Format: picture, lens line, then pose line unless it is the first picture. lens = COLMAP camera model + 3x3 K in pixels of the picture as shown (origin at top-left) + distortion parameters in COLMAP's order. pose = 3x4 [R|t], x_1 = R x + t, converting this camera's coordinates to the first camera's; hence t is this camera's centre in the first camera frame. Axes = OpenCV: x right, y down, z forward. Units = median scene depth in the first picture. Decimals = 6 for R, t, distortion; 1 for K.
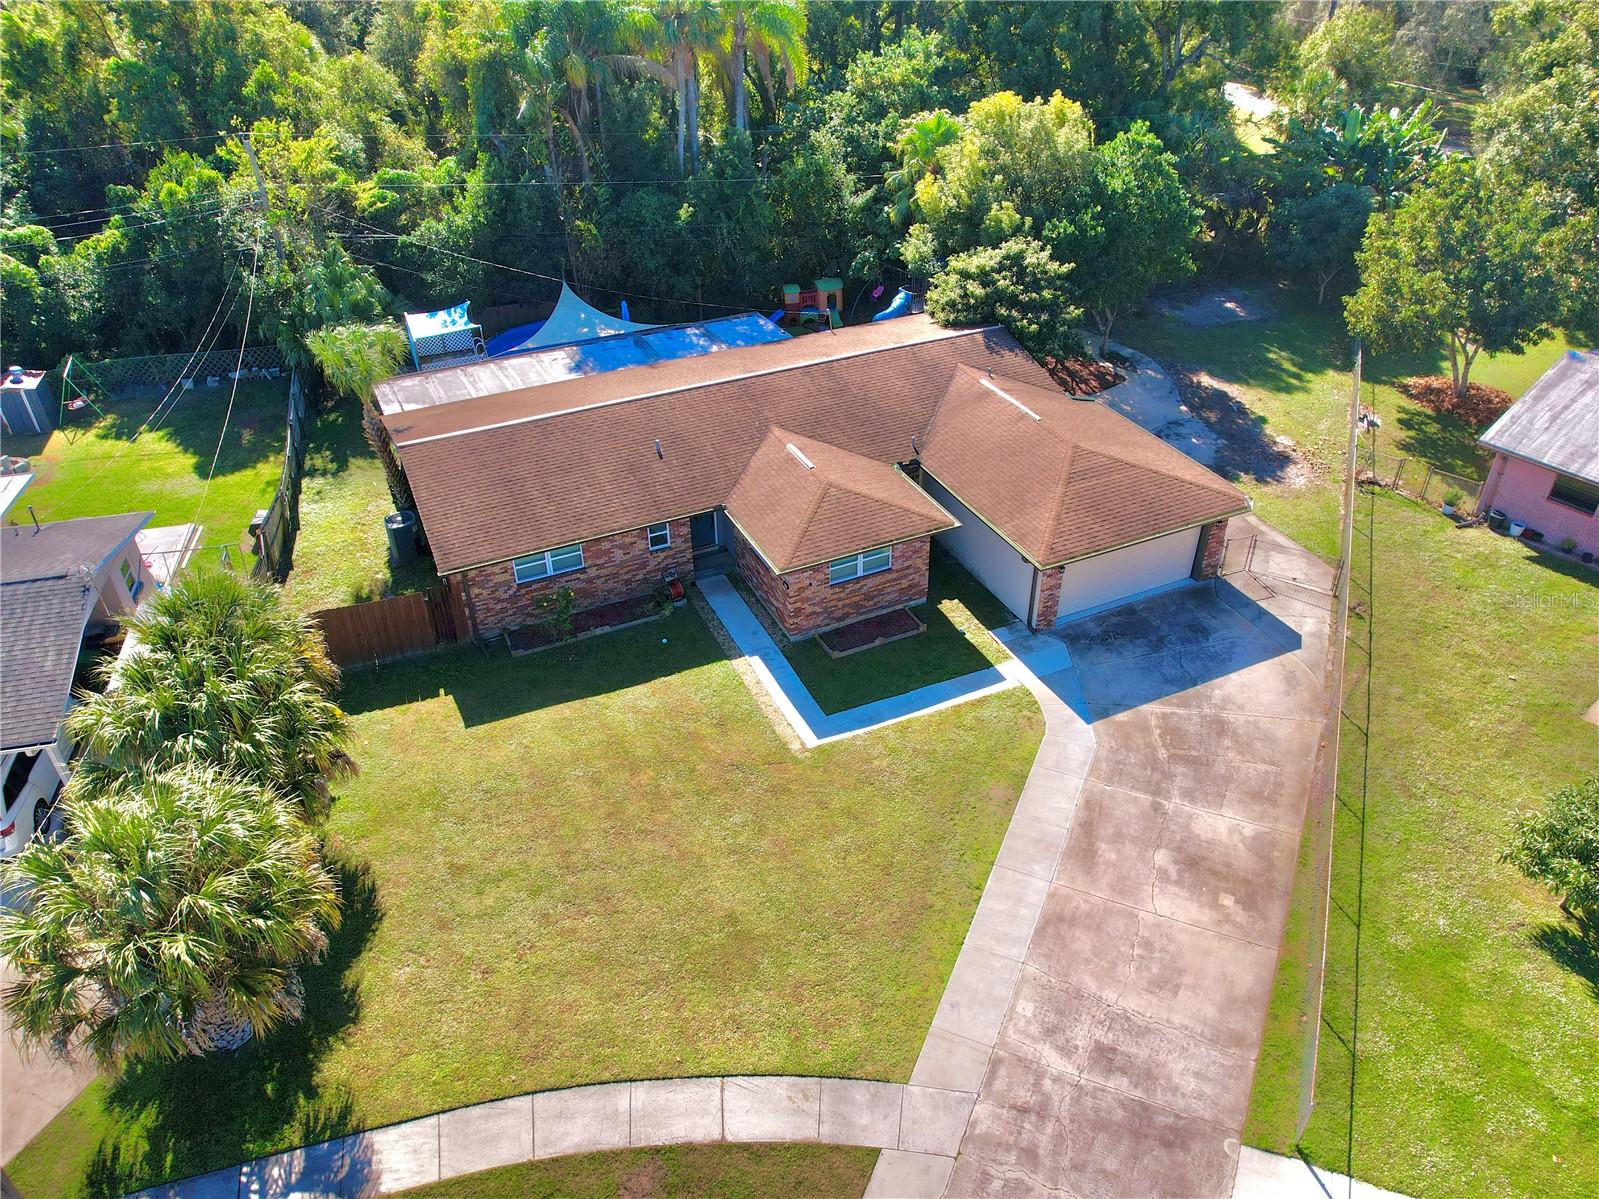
lens RADIAL K [[1134.2, 0, 805.5], [0, 1134.2, 631.9], [0, 0, 1]] dist [-0.058419, 0.047488]
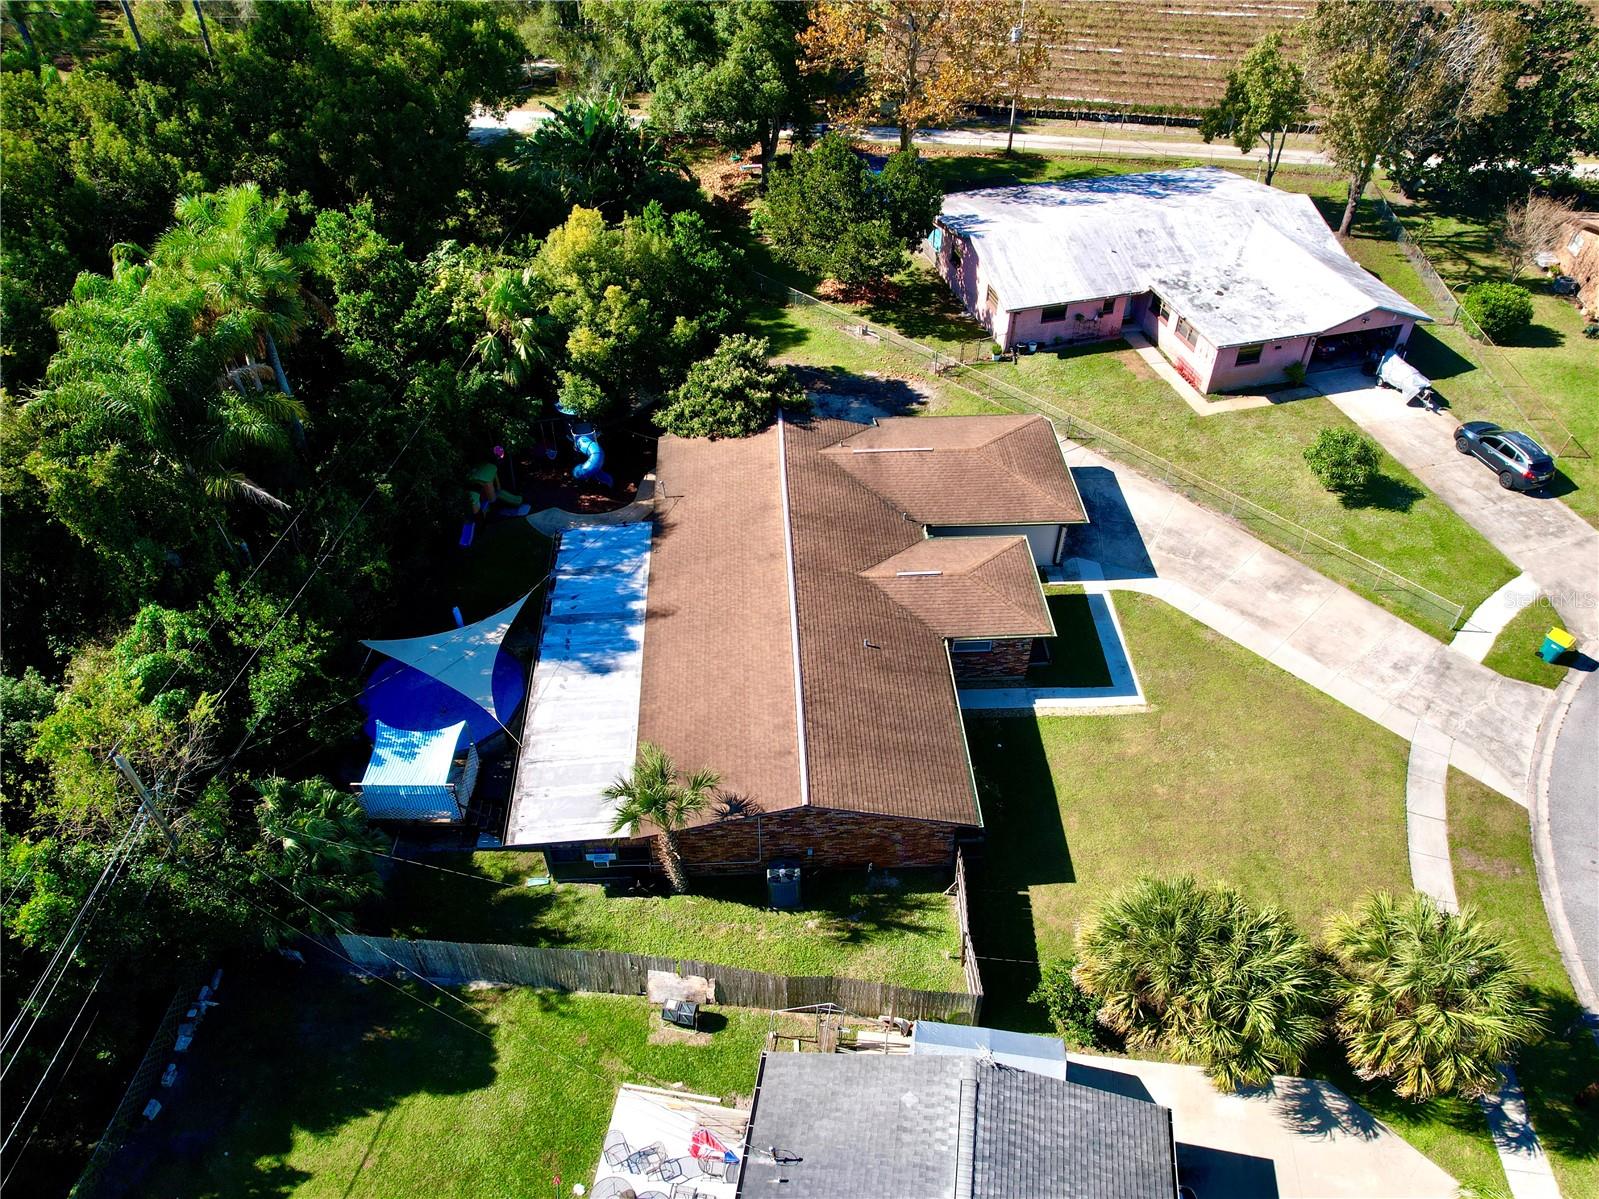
lens RADIAL K [[1134.2, 0, 805.5], [0, 1134.2, 631.9], [0, 0, 1]] dist [-0.058419, 0.047488]
pose [[0.385818, -0.637450, 0.666935, -0.932777], [0.544929, 0.740785, 0.392797, -0.672938], [-0.744444, 0.211884, 0.633174, 0.331199]]
